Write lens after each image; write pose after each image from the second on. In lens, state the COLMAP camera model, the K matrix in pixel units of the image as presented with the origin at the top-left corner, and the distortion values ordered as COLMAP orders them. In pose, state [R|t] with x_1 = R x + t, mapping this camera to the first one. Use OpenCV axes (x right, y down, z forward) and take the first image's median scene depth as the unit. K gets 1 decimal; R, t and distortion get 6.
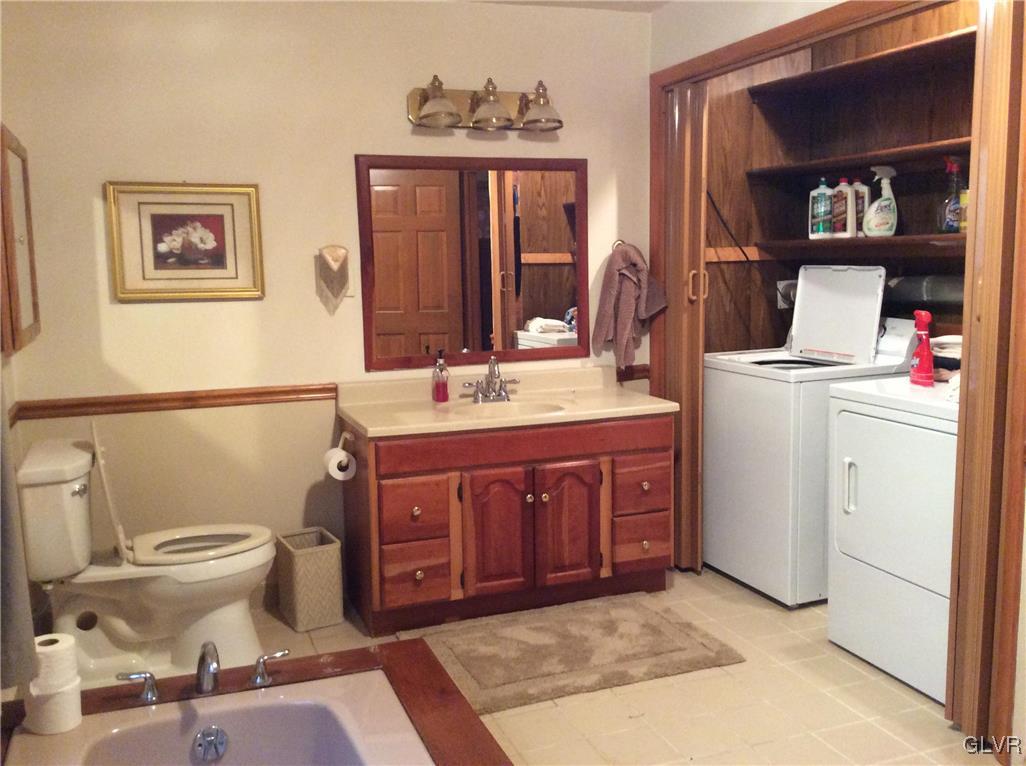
lens RADIAL K [[945.1, 0, 513.0], [0, 945.1, 383.0], [0, 0, 1]] dist [-0.004169, -0.003038]
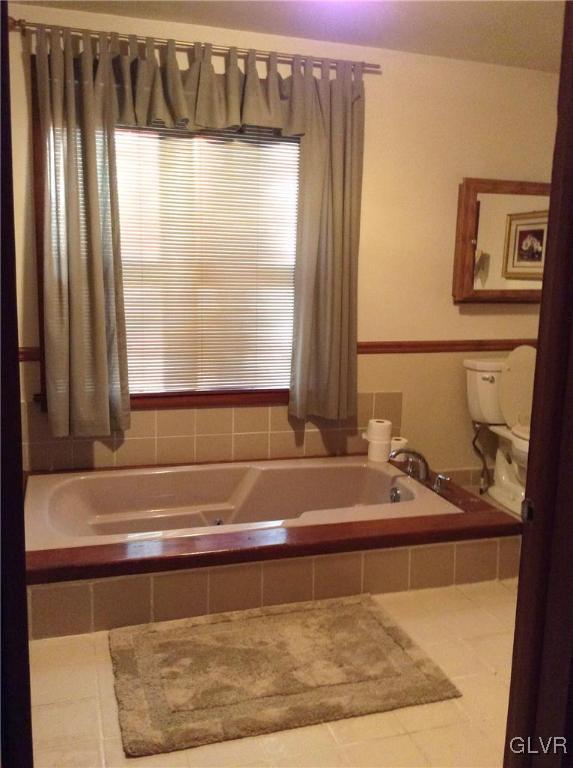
lens RADIAL K [[707.4, 0, 286.5], [0, 707.4, 384.0], [0, 0, 1]] dist [-0.004169, -0.003038]
pose [[-0.056009, 0.191861, -0.979823, 0.958909], [-0.157412, 0.967393, 0.198425, -0.093184], [0.985943, 0.165350, -0.023982, 0.650565]]
